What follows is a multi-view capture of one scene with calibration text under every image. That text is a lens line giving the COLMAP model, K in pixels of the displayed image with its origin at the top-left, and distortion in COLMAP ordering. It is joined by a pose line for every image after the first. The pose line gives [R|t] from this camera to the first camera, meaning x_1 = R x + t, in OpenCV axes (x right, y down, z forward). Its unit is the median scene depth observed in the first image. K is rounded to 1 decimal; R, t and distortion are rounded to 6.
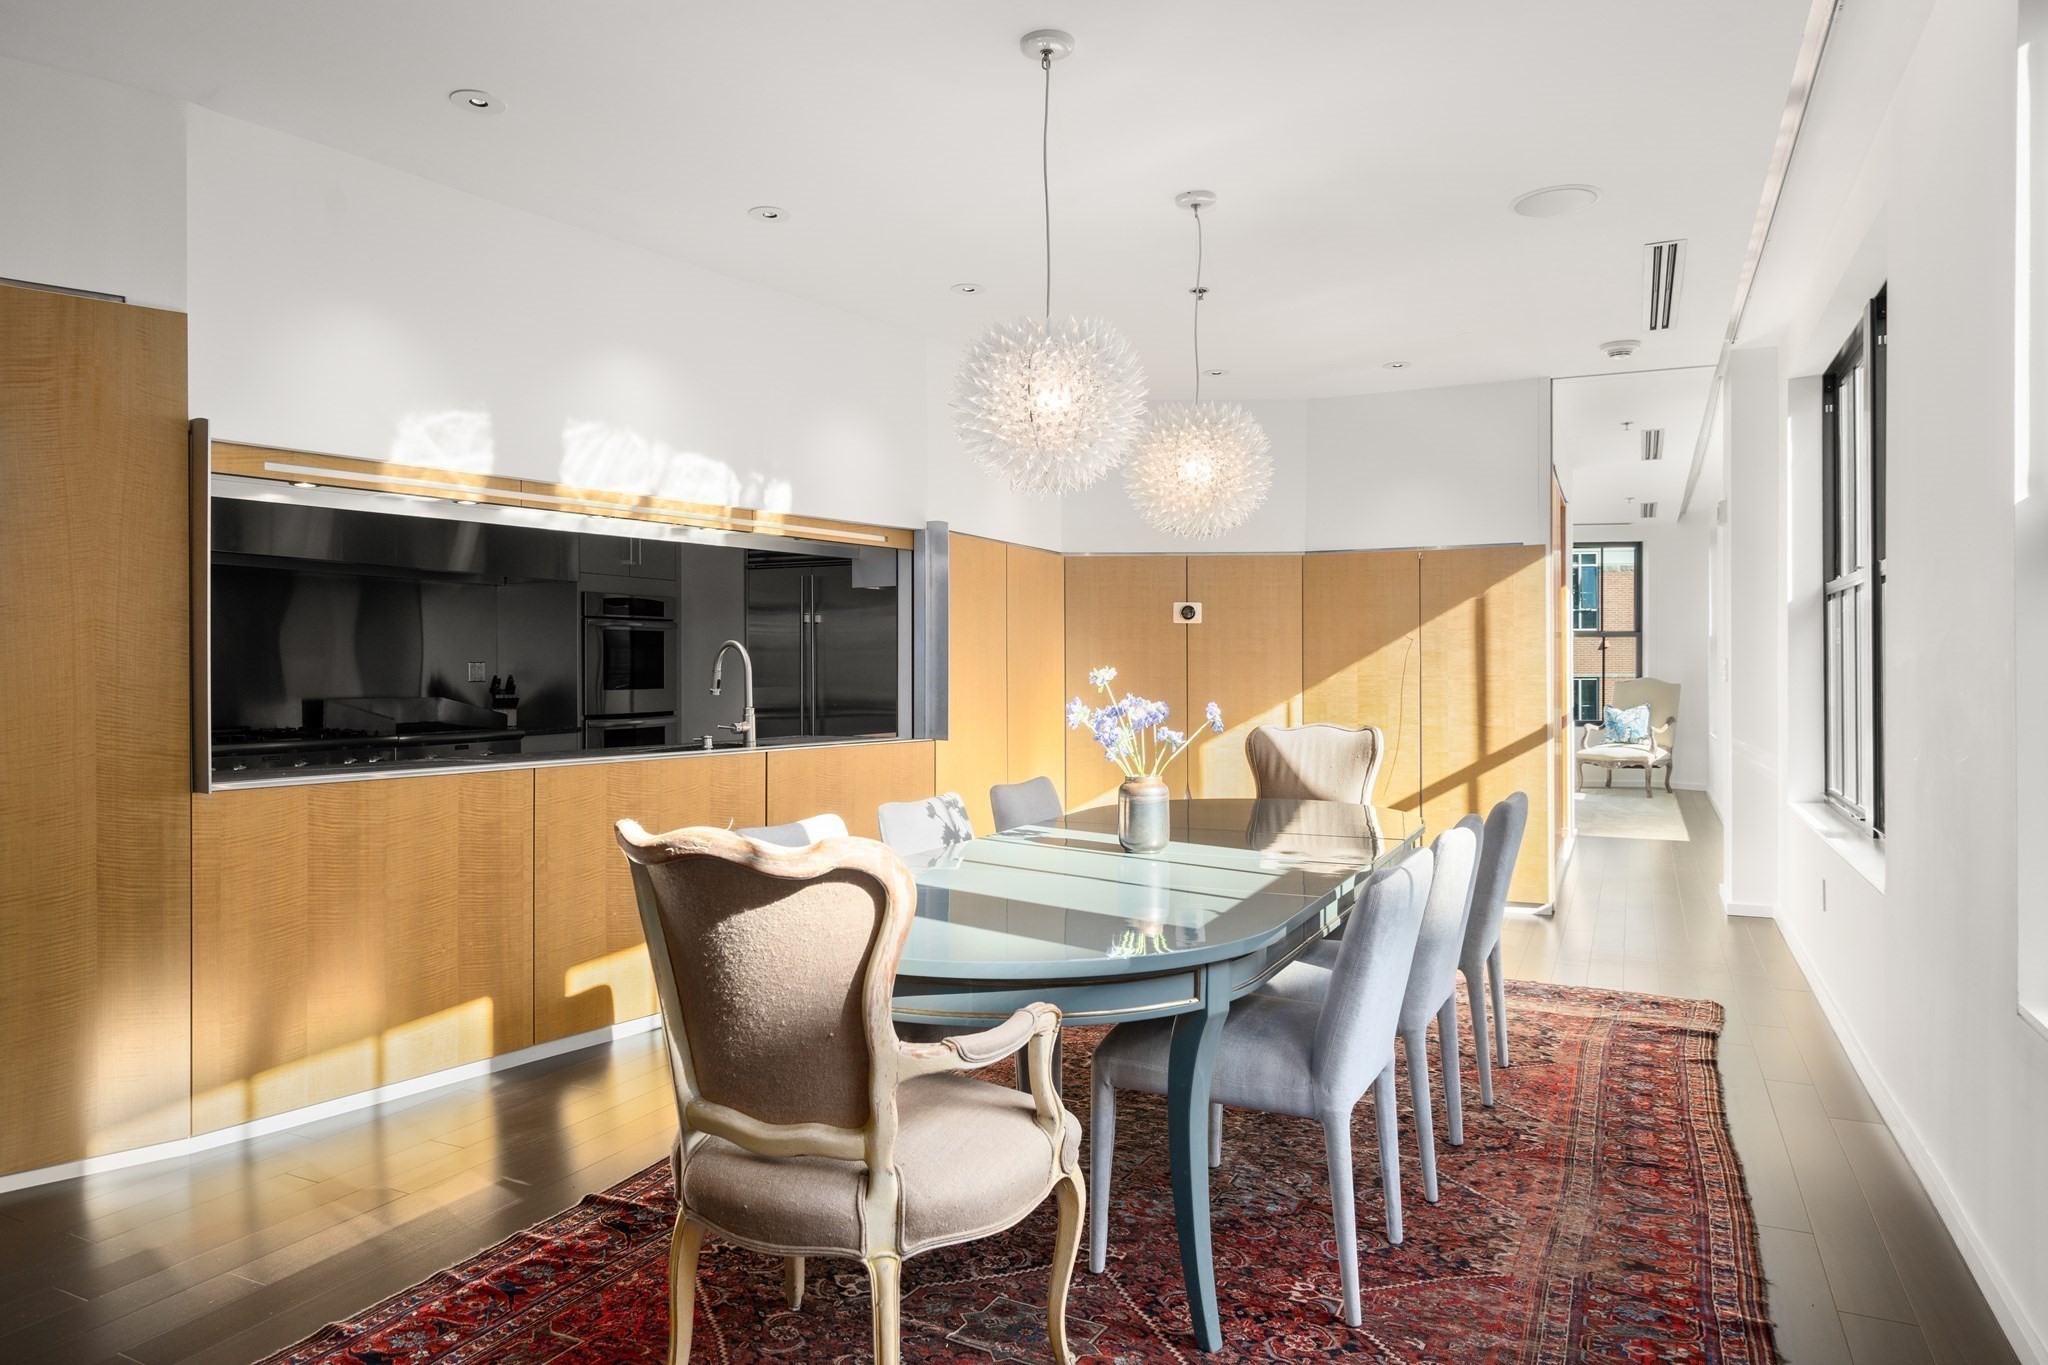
lens RADIAL K [[1286.4, 0, 1024.0], [0, 1286.4, 682.5], [0, 0, 1]] dist [0.000648, 0.000637]
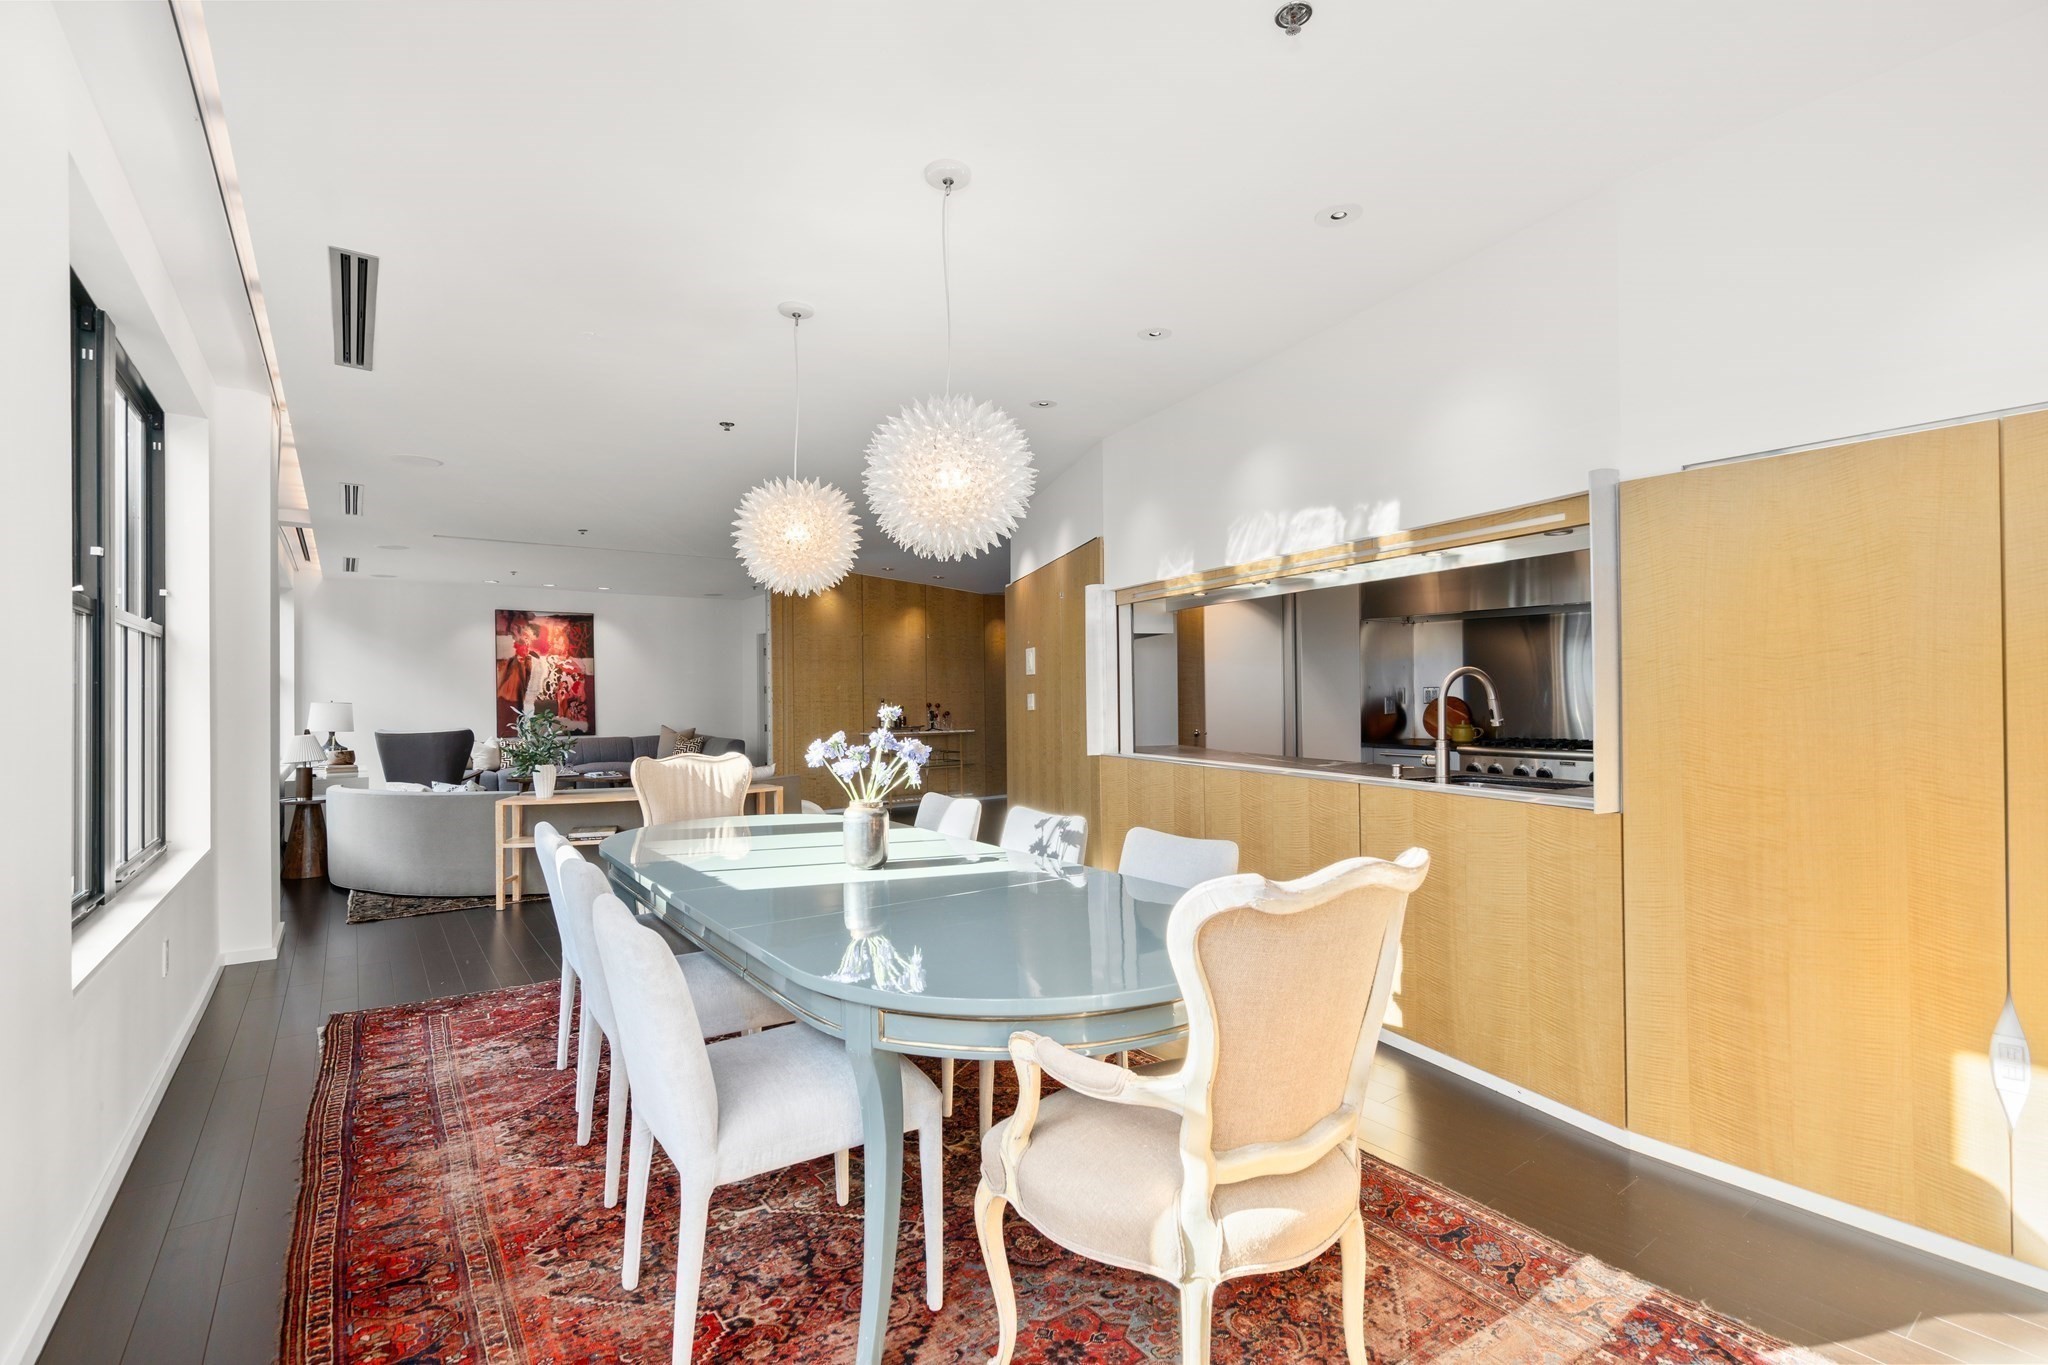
lens RADIAL K [[956.5, 0, 1024.0], [0, 956.5, 682.5], [0, 0, 1]] dist [-0.000075, -0.000075]
pose [[-0.490427, 0.000509, -0.871482, 0.827141], [0.003483, 0.999993, -0.001377, -0.034704], [0.871475, -0.003710, -0.490425, 1.656871]]
